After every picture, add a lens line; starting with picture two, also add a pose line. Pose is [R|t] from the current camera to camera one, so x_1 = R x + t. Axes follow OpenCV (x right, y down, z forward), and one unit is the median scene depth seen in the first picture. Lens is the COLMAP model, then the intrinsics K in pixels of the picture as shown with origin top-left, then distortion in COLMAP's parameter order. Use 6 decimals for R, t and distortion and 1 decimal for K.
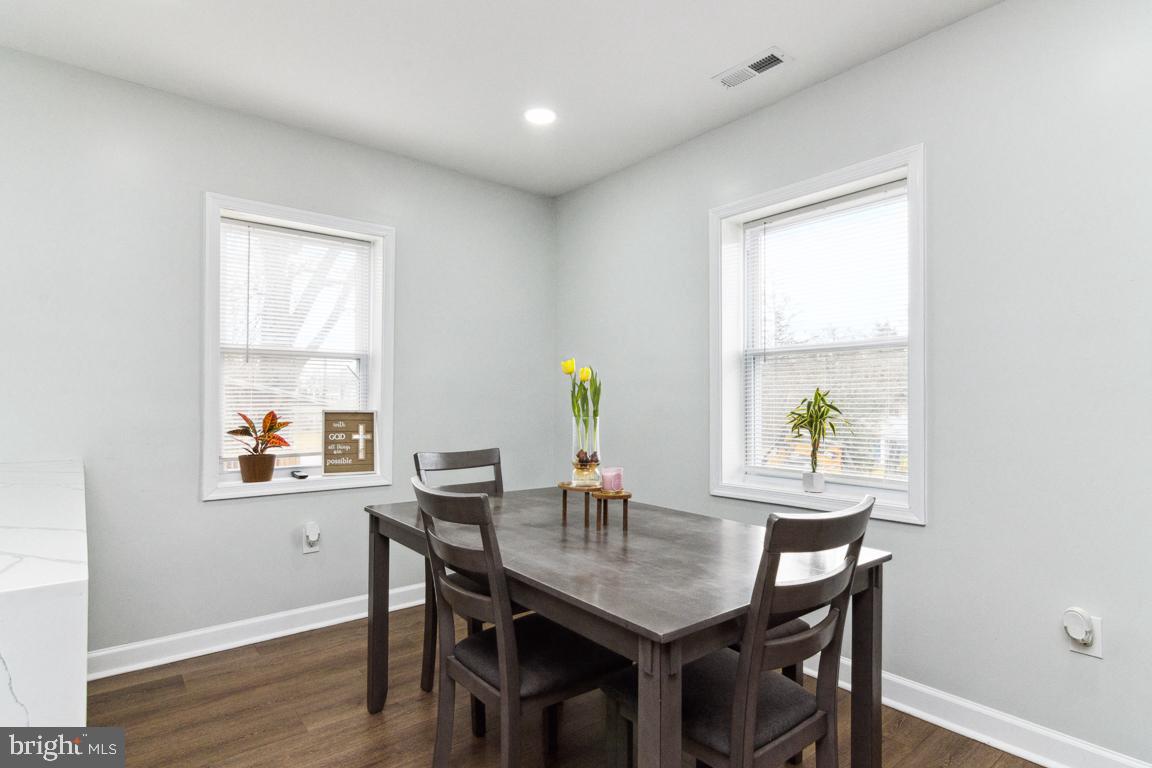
lens RADIAL K [[592.2, 0, 574.8], [0, 592.2, 389.6], [0, 0, 1]] dist [0.000282, 0.000495]
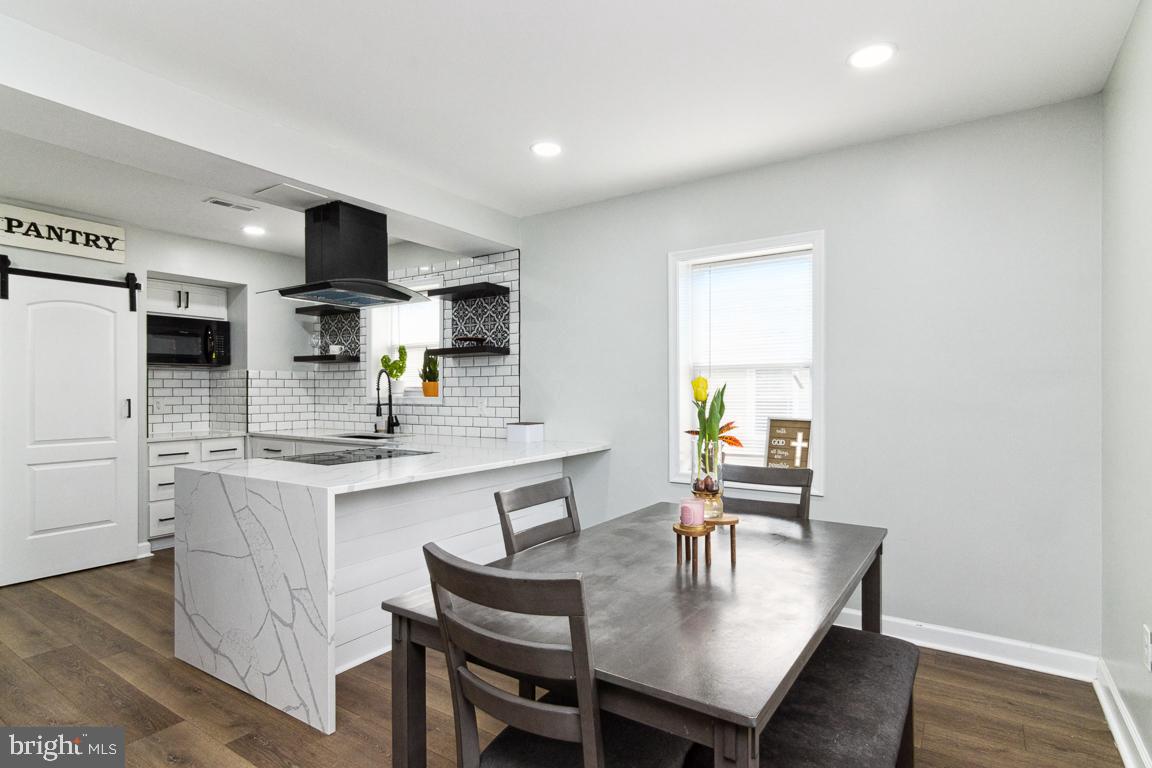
lens RADIAL K [[592.2, 0, 574.8], [0, 592.2, 389.6], [0, 0, 1]] dist [0.000282, 0.000495]
pose [[0.296368, -0.006792, -0.955050, 0.508860], [0.016714, 0.999858, -0.001924, -0.019300], [0.954928, -0.015392, 0.296439, 0.337763]]
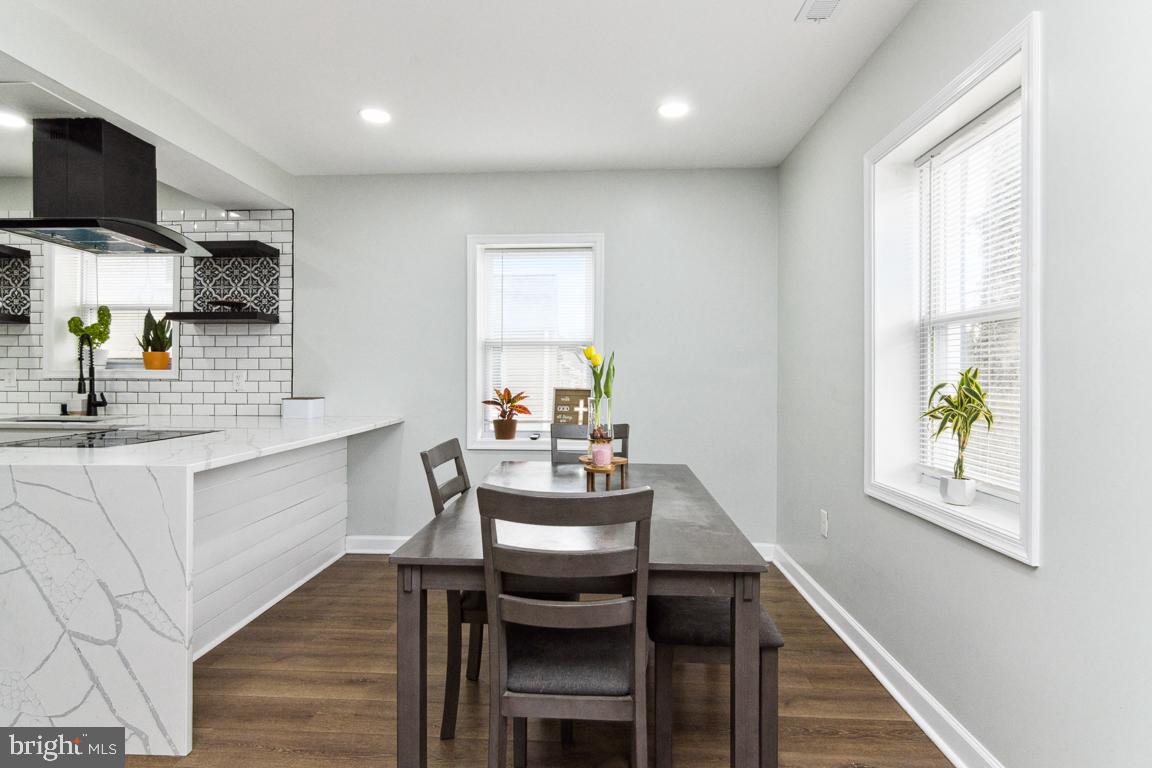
lens RADIAL K [[588.0, 0, 571.8], [0, 588.0, 369.6], [0, 0, 1]] dist [0.000054, 0.001144]
pose [[0.744649, -0.006133, -0.667428, 0.439649], [0.008507, 0.999964, 0.000303, -0.003063], [0.667402, -0.005903, 0.744674, 0.091655]]
